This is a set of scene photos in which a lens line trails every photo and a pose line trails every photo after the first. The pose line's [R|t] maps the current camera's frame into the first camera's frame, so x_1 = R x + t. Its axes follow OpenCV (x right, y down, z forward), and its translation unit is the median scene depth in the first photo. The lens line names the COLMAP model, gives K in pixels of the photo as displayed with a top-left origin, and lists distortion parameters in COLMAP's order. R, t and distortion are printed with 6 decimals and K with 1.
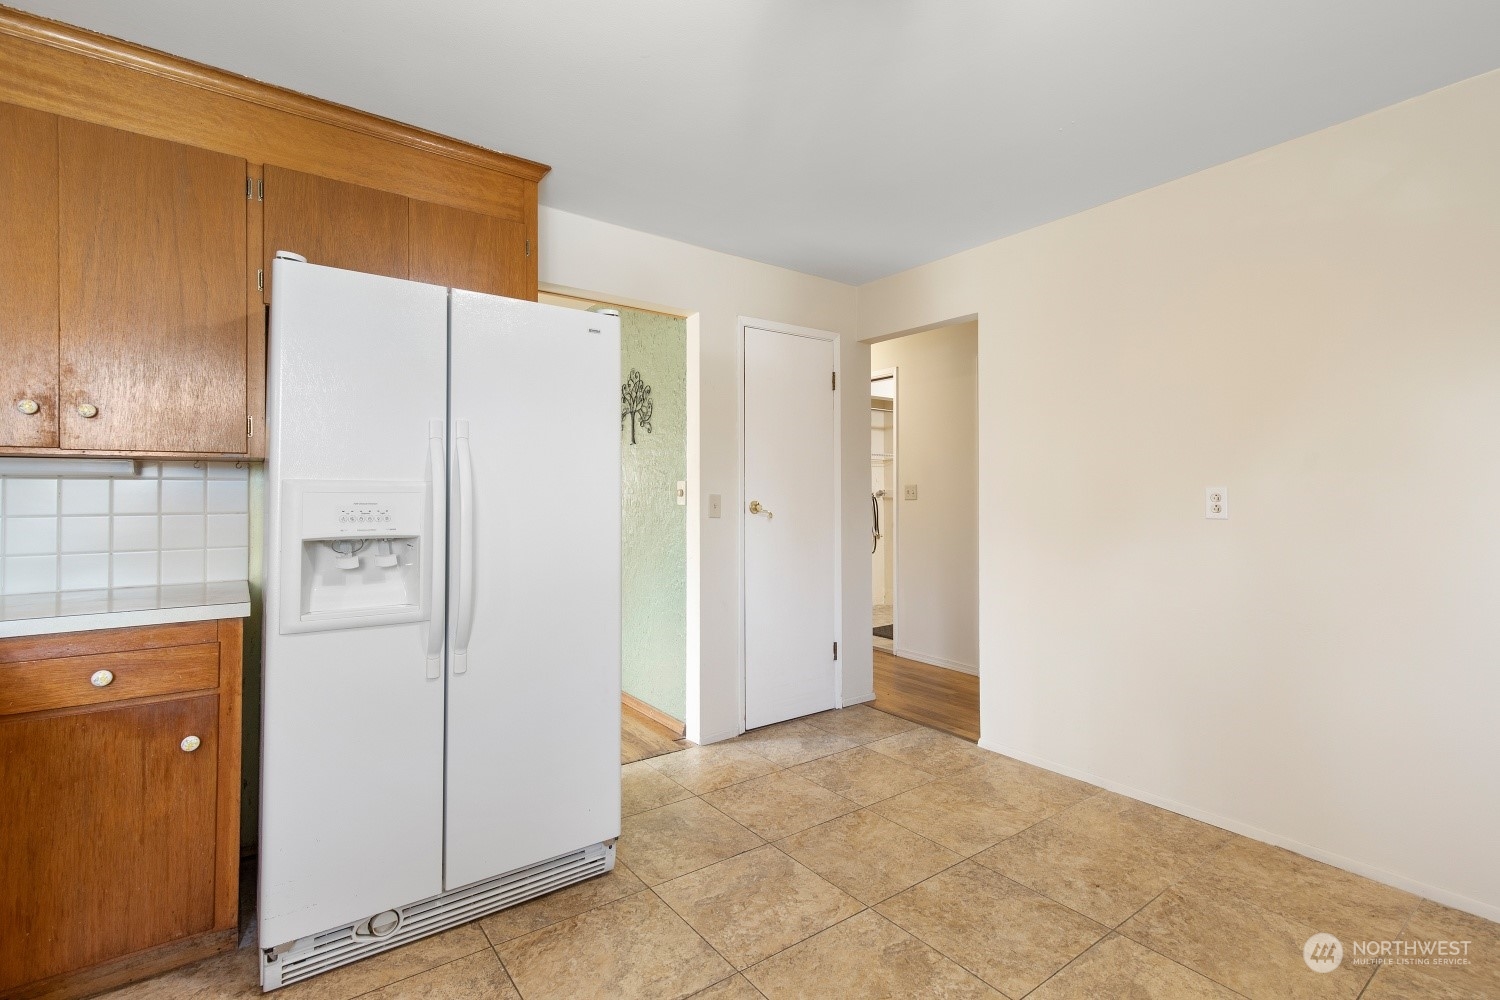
lens RADIAL K [[678.8, 0, 750.2], [0, 678.8, 480.0], [0, 0, 1]] dist [0.004379, 0.000310]
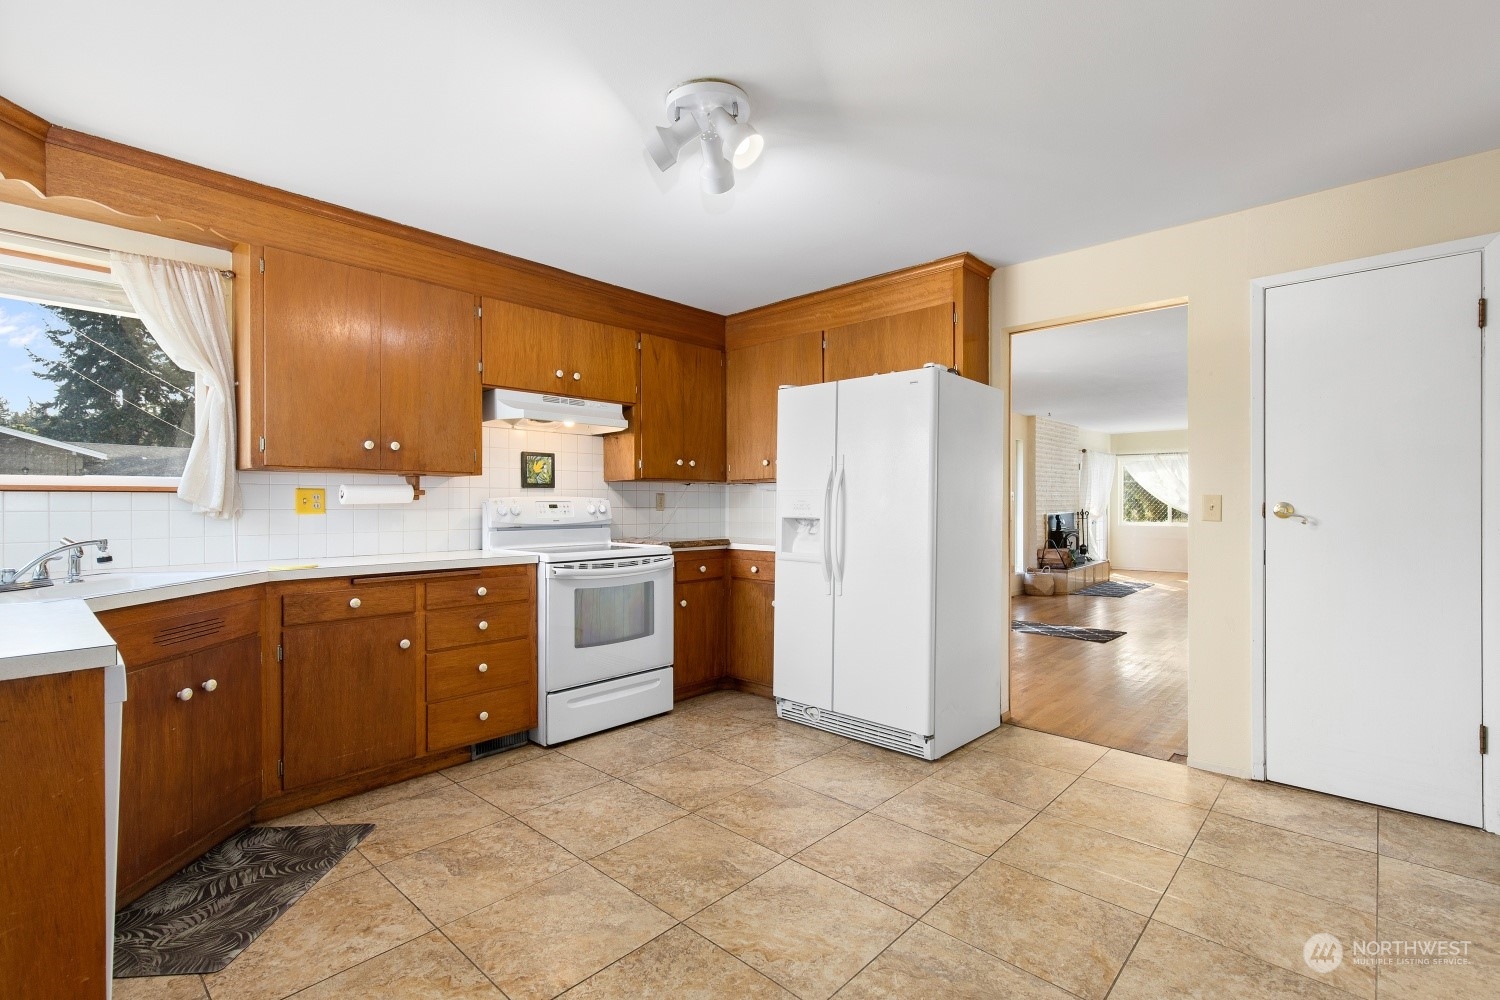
lens RADIAL K [[680.0, 0, 749.2], [0, 680.0, 506.1], [0, 0, 1]] dist [0.003915, 0.000127]
pose [[0.185431, 0.003946, -0.982649, 1.225708], [0.022311, 0.999717, 0.008225, 0.025991], [0.982404, -0.023449, 0.185290, 0.415941]]
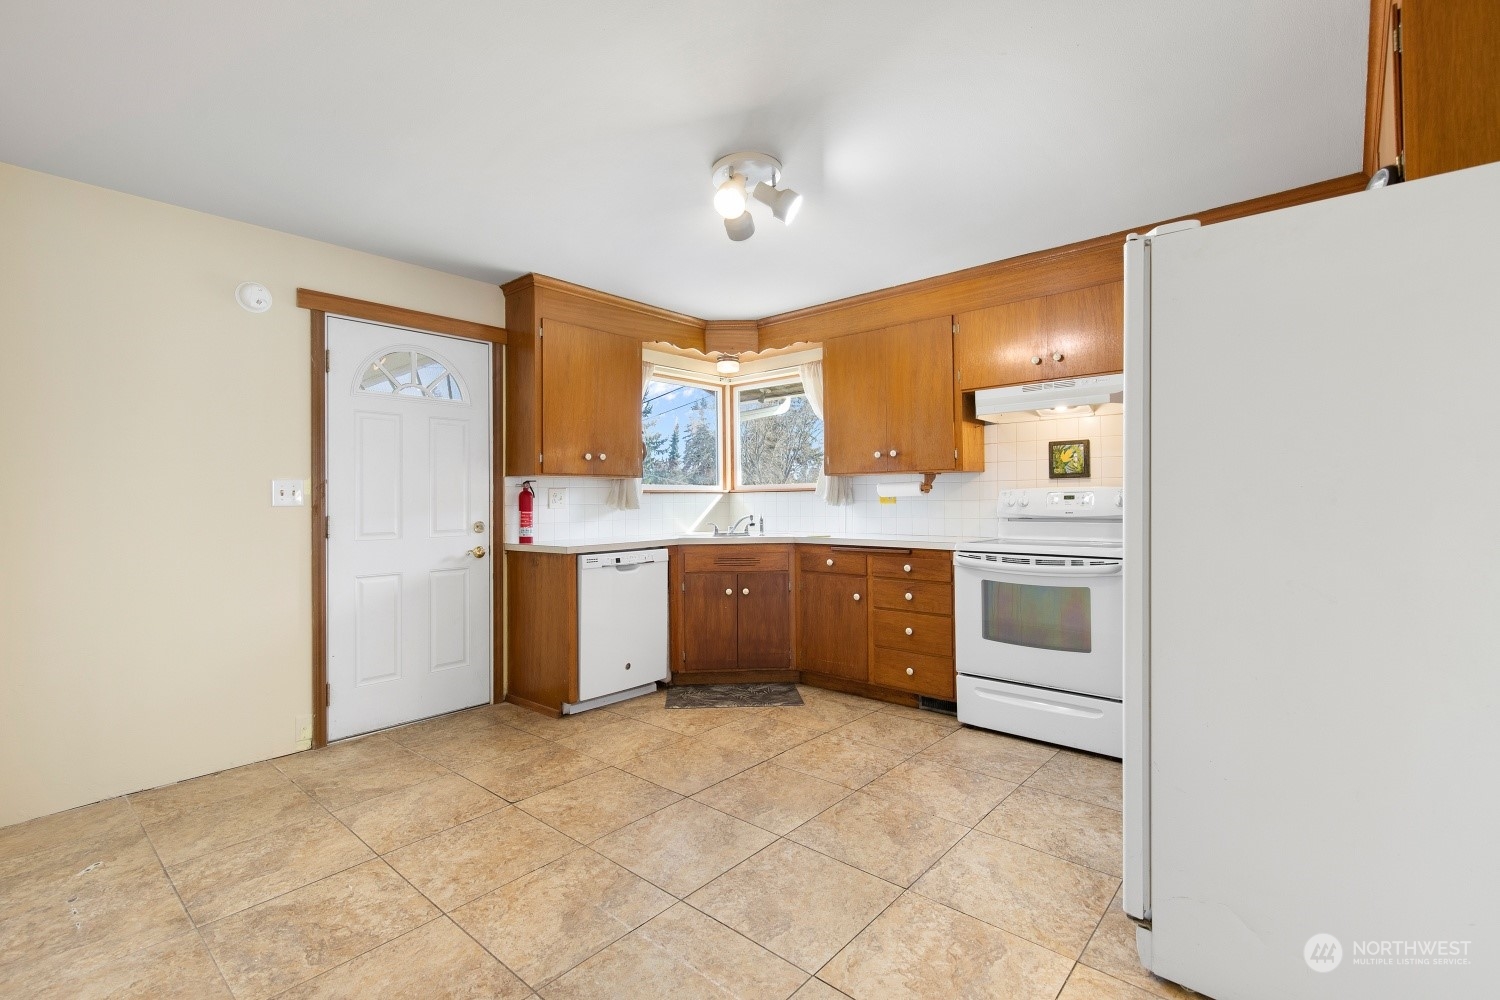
lens RADIAL K [[680.0, 0, 749.2], [0, 680.0, 506.1], [0, 0, 1]] dist [0.003915, 0.000127]
pose [[-0.977596, 0.011660, -0.210165, 0.425054], [0.014426, 0.999828, -0.011632, 0.062155], [0.209993, -0.014403, -0.977597, 1.826227]]
